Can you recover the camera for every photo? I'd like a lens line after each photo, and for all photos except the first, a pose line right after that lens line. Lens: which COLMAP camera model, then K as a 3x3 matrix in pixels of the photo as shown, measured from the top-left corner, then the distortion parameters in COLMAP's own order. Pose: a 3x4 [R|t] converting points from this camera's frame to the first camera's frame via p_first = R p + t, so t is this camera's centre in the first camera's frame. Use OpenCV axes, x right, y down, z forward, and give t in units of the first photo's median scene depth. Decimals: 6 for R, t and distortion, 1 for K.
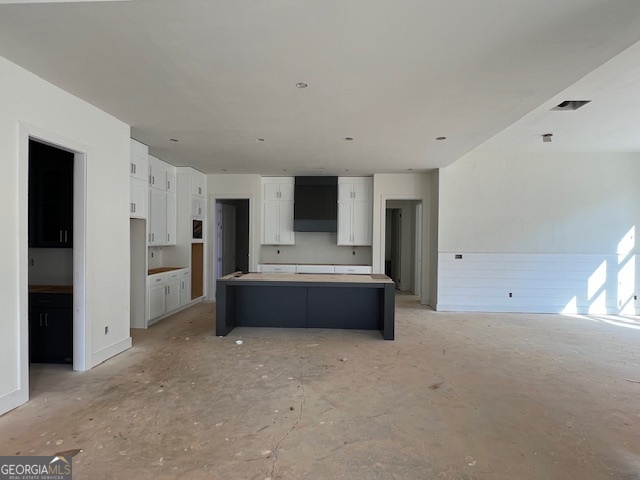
lens RADIAL K [[451.0, 0, 320.0], [0, 451.0, 240.0], [0, 0, 1]] dist [0.001279, 0.000077]
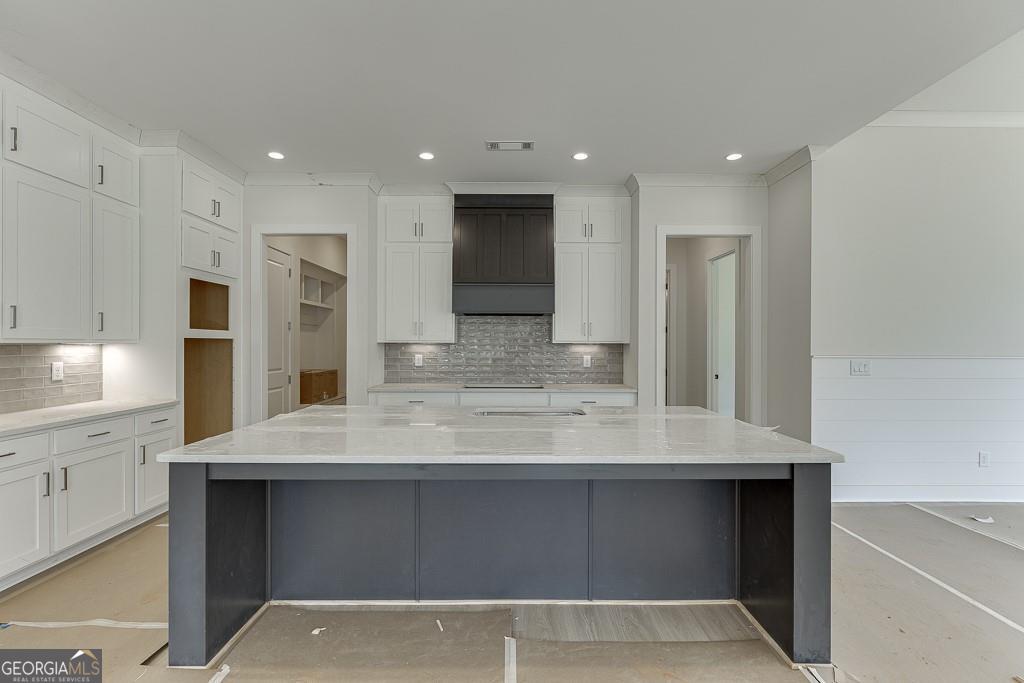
lens RADIAL K [[515.4, 0, 512.0], [0, 515.4, 341.5], [0, 0, 1]] dist [-0.001198, -0.000116]
pose [[0.998676, -0.007292, 0.050931, -0.027525], [0.007985, 0.999878, -0.013409, 0.015858], [-0.050827, 0.013797, 0.998612, 0.503226]]
